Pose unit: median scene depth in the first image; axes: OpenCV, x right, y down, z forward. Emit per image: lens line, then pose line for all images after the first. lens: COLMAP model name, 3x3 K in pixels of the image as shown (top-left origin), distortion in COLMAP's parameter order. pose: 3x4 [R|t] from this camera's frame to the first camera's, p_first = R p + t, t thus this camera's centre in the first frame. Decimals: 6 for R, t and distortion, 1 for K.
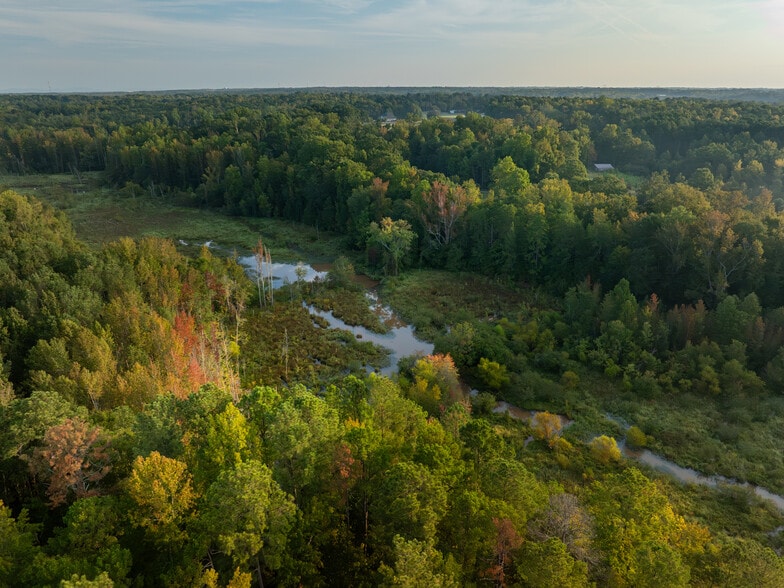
lens RADIAL K [[556.9, 0, 393.3], [0, 556.9, 291.6], [0, 0, 1]] dist [-0.049755, 0.018231]
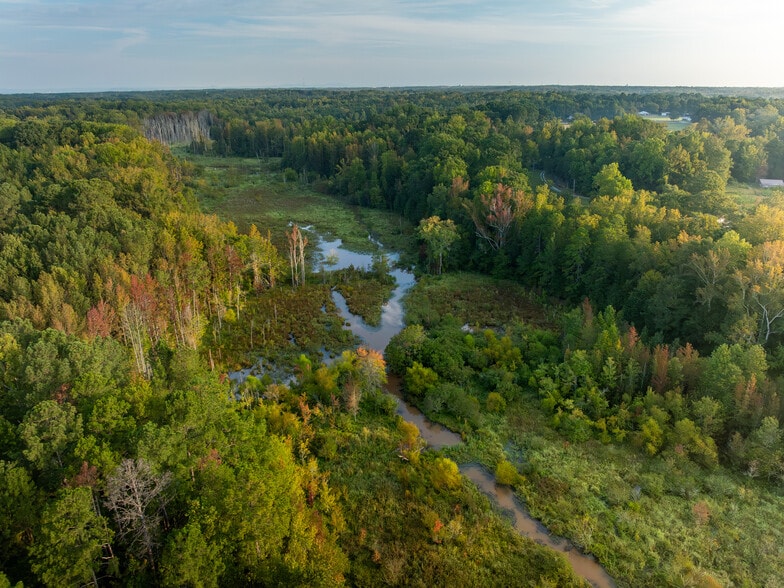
lens RADIAL K [[556.9, 0, 393.4], [0, 556.9, 296.1], [0, 0, 1]] dist [-0.049755, 0.018231]
pose [[0.918871, 0.138823, -0.369329, 0.212902], [-0.134924, 0.990183, 0.036503, -0.011980], [0.370771, 0.016290, 0.928582, 0.031926]]
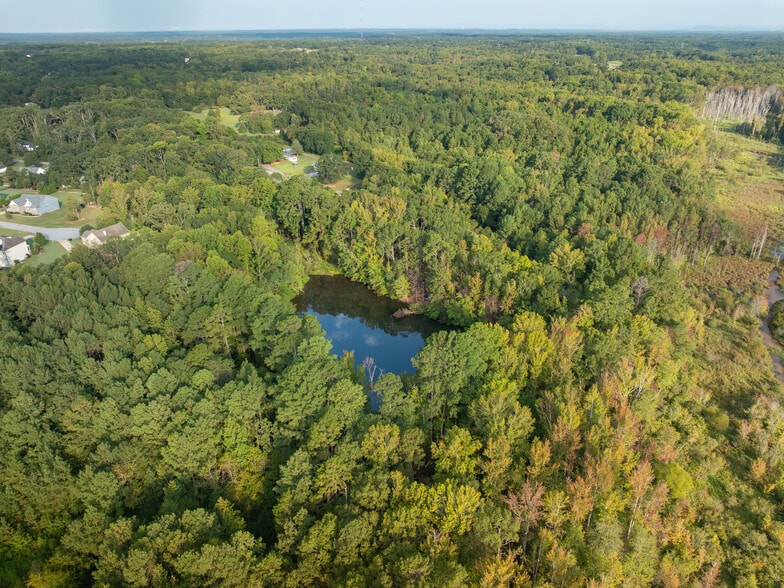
lens RADIAL K [[556.9, 0, 392.3], [0, 556.9, 295.9], [0, 0, 1]] dist [-0.049755, 0.018231]
pose [[0.250867, 0.431262, -0.866648, 0.632963], [-0.336551, 0.878285, 0.339632, -0.046936], [0.907634, 0.206469, 0.365474, -0.393830]]
